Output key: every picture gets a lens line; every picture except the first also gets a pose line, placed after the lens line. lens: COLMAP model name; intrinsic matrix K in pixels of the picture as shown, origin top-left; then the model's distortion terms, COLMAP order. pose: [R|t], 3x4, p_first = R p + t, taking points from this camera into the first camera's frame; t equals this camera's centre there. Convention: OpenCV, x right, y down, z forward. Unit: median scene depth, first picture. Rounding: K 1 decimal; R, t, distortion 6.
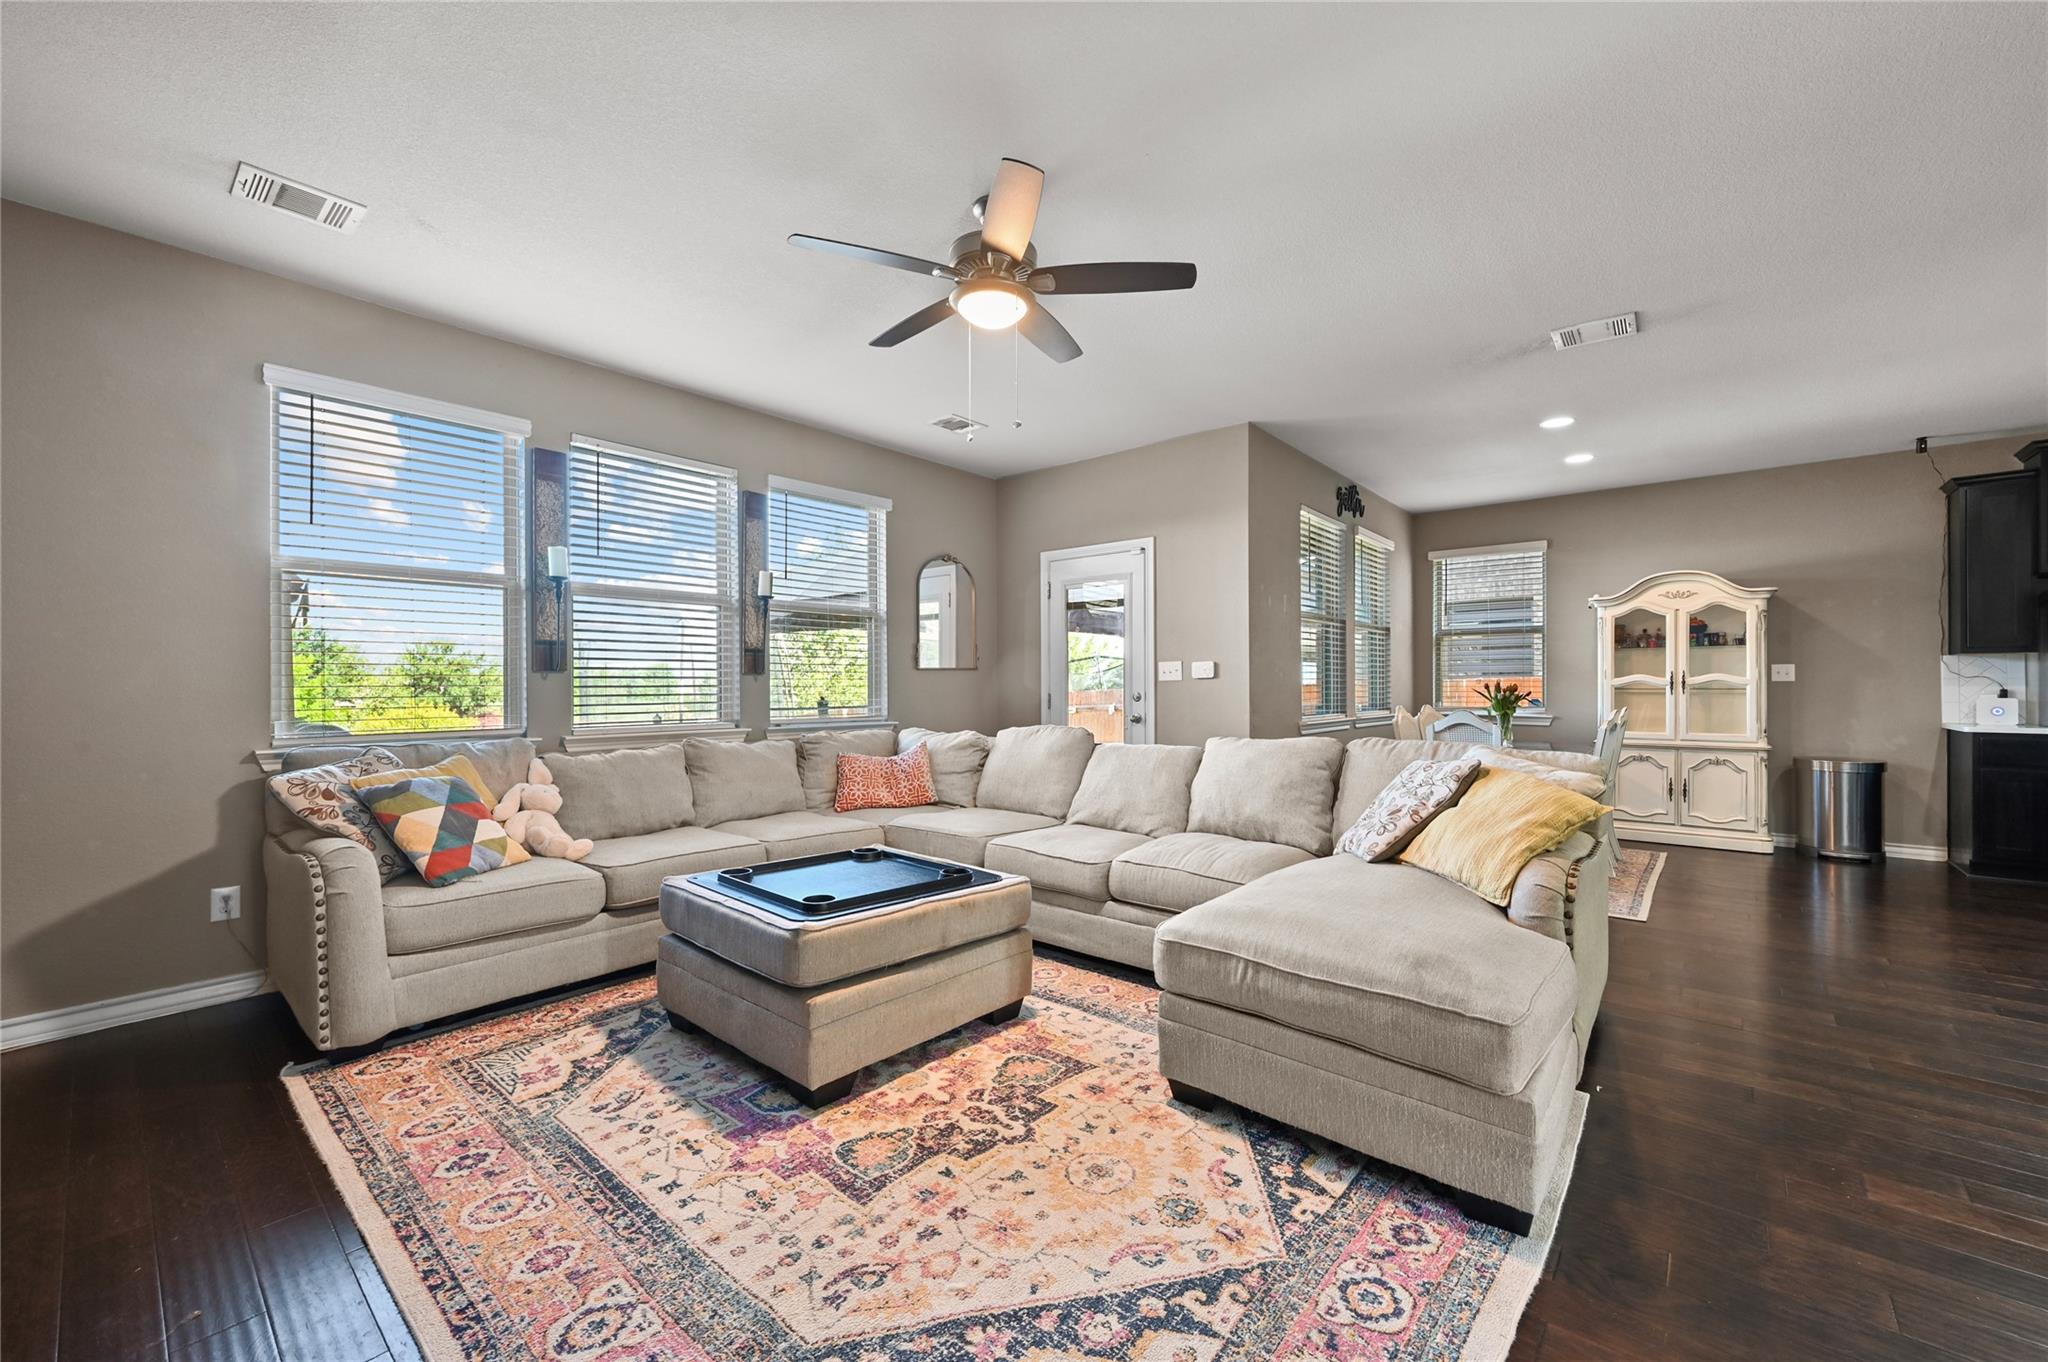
lens RADIAL K [[807.8, 0, 1025.1], [0, 807.8, 680.2], [0, 0, 1]] dist [0.000216, -0.000765]
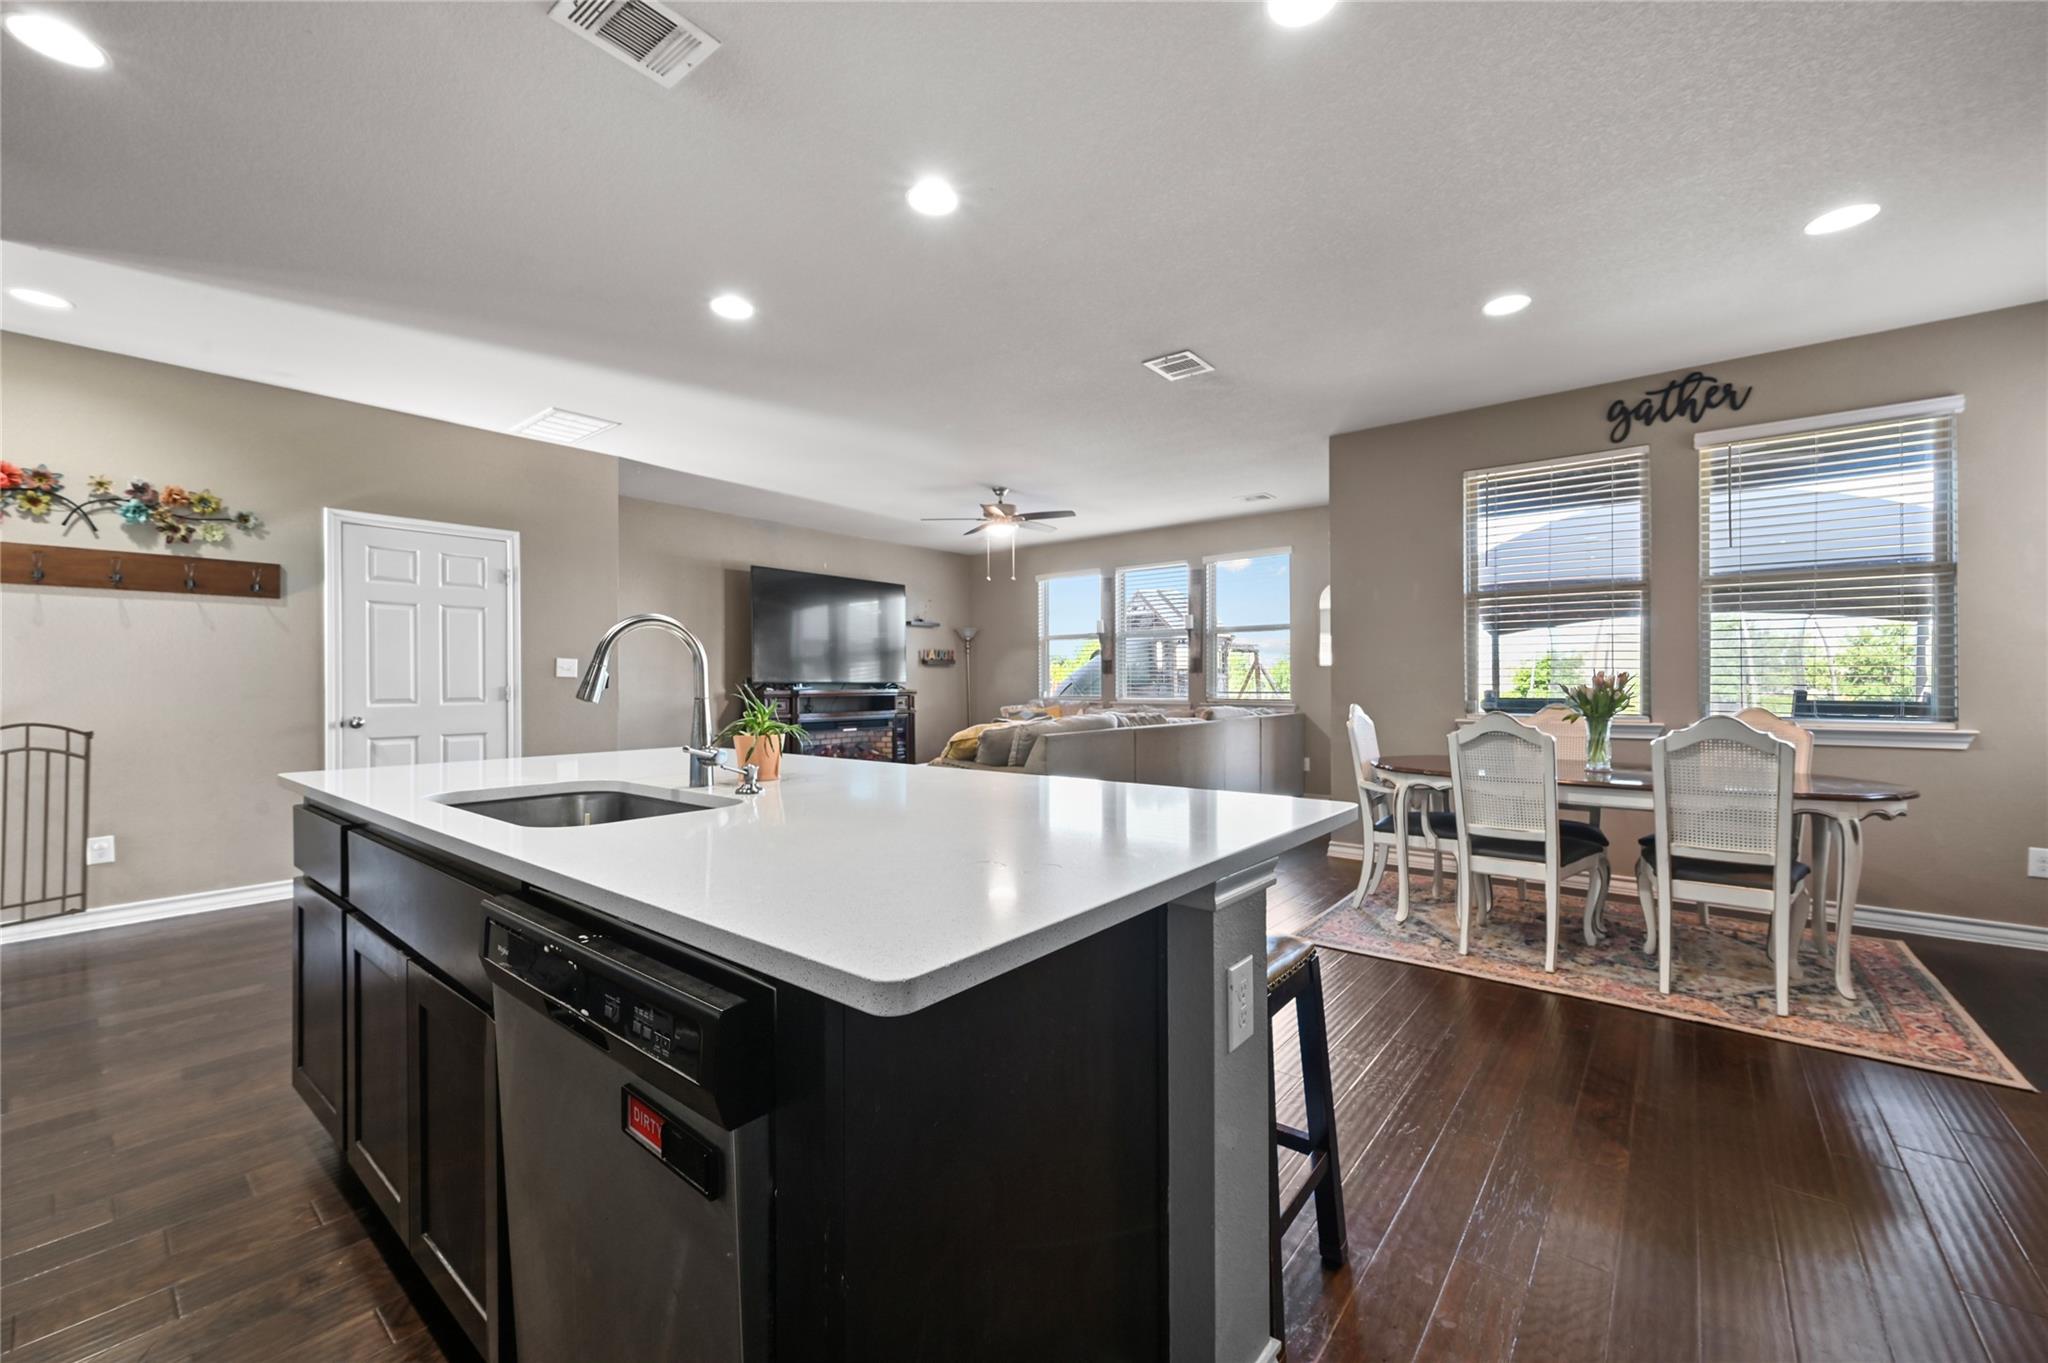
lens RADIAL K [[807.8, 0, 1031.1], [0, 807.8, 683.3], [0, 0, 1]] dist [0.000216, -0.000765]
pose [[0.031999, 0.004426, -0.999478, 2.412909], [0.011871, 0.999918, 0.004808, 0.005821], [0.999417, -0.012018, 0.031944, 0.991631]]
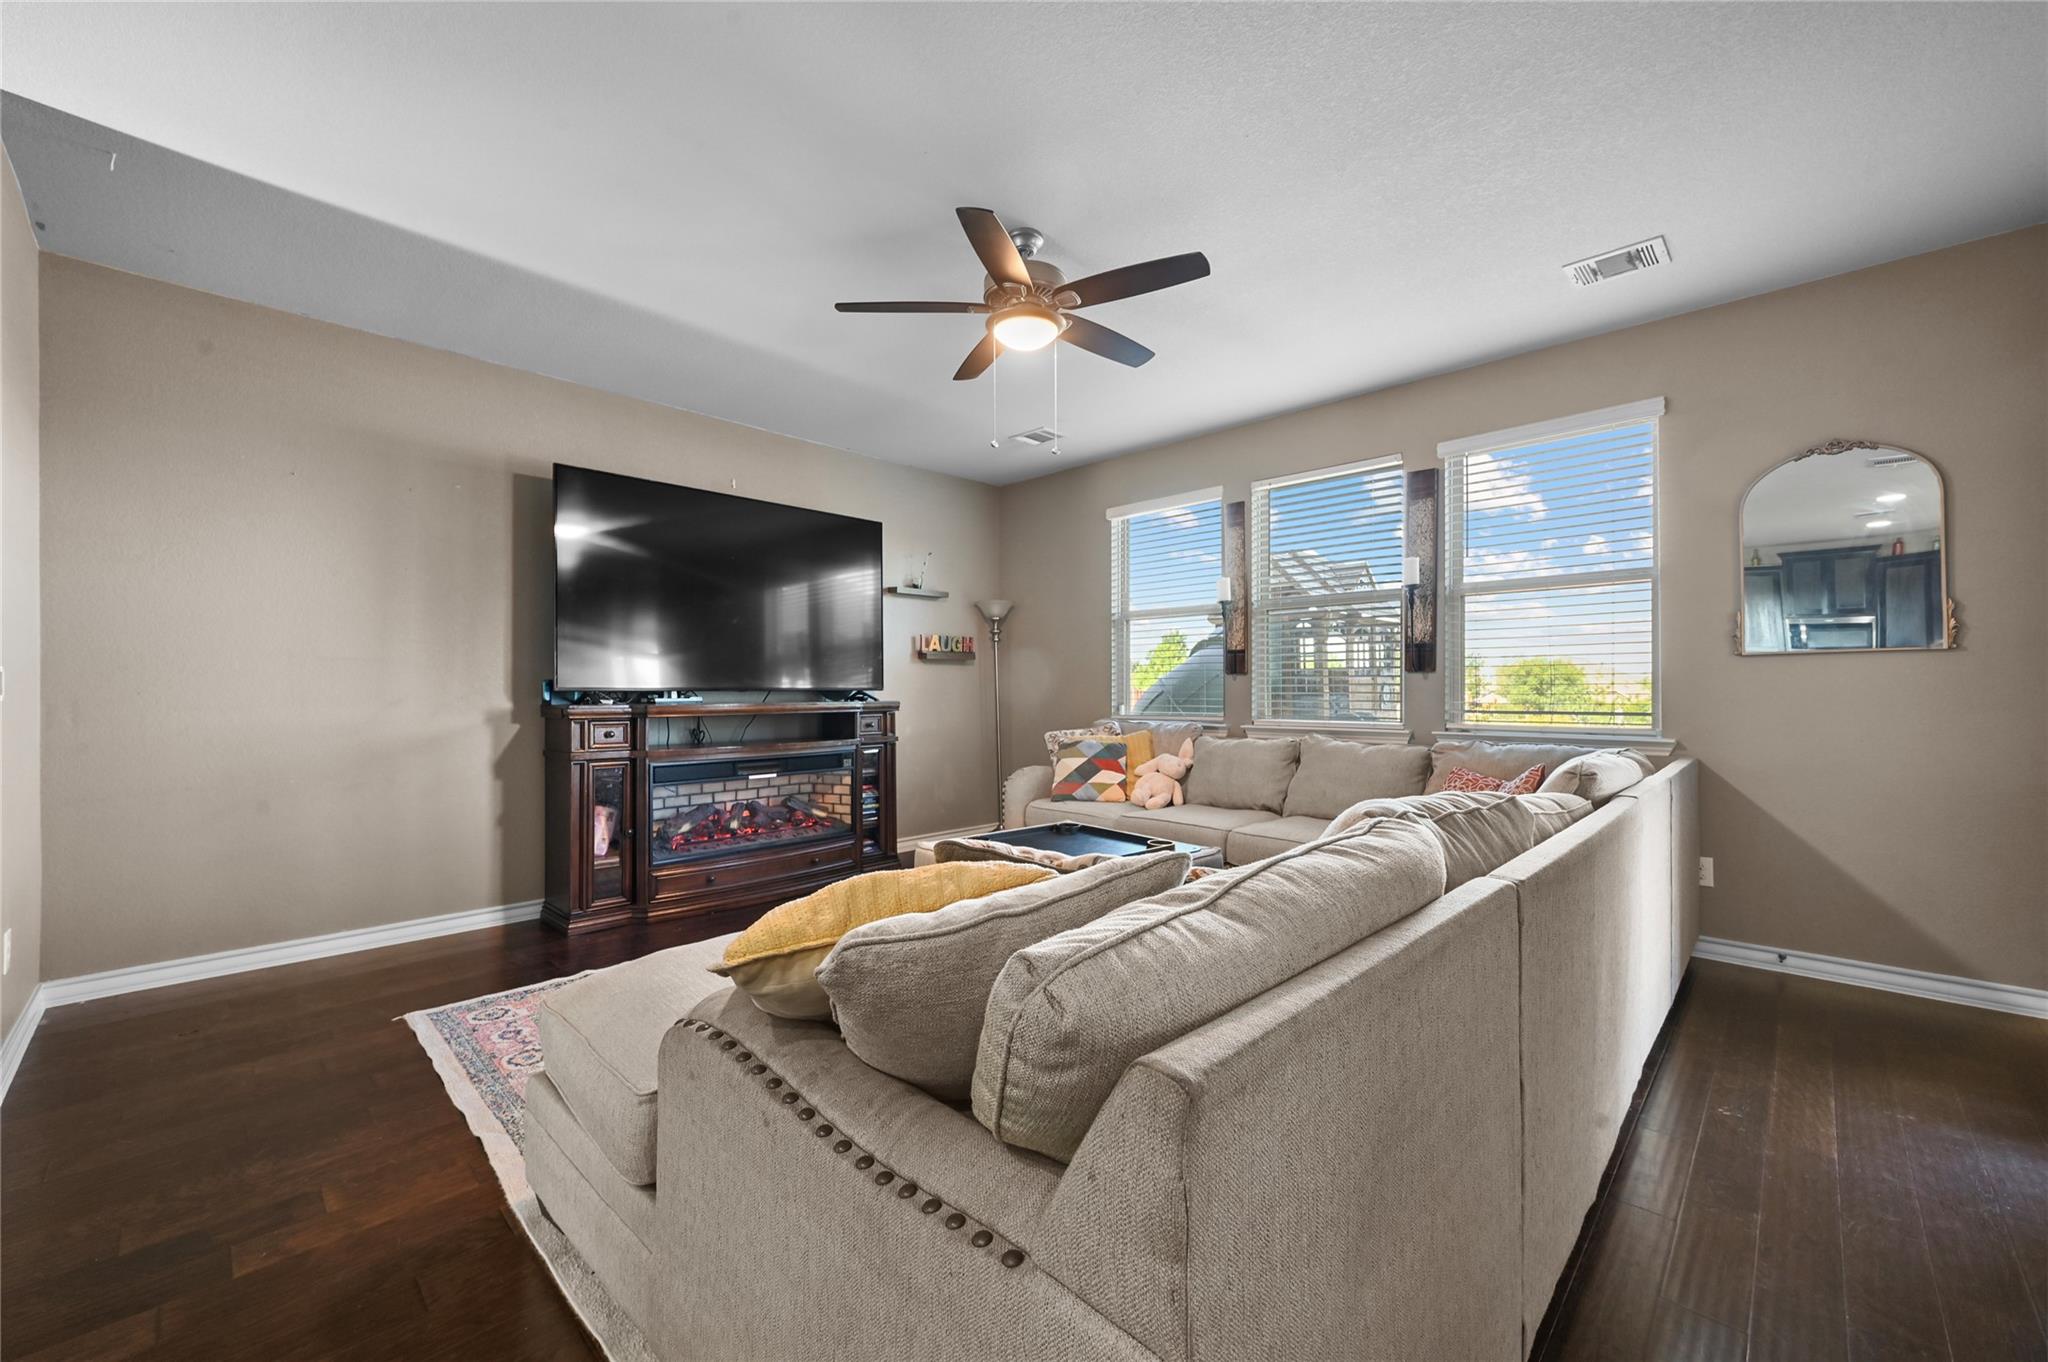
lens RADIAL K [[807.8, 0, 1030.7], [0, 807.8, 684.4], [0, 0, 1]] dist [0.000216, -0.000765]
pose [[-0.053978, -0.000689, -0.998542, 1.002777], [0.009925, 0.999950, -0.001227, 0.006132], [0.998493, -0.009977, -0.053969, 1.041981]]
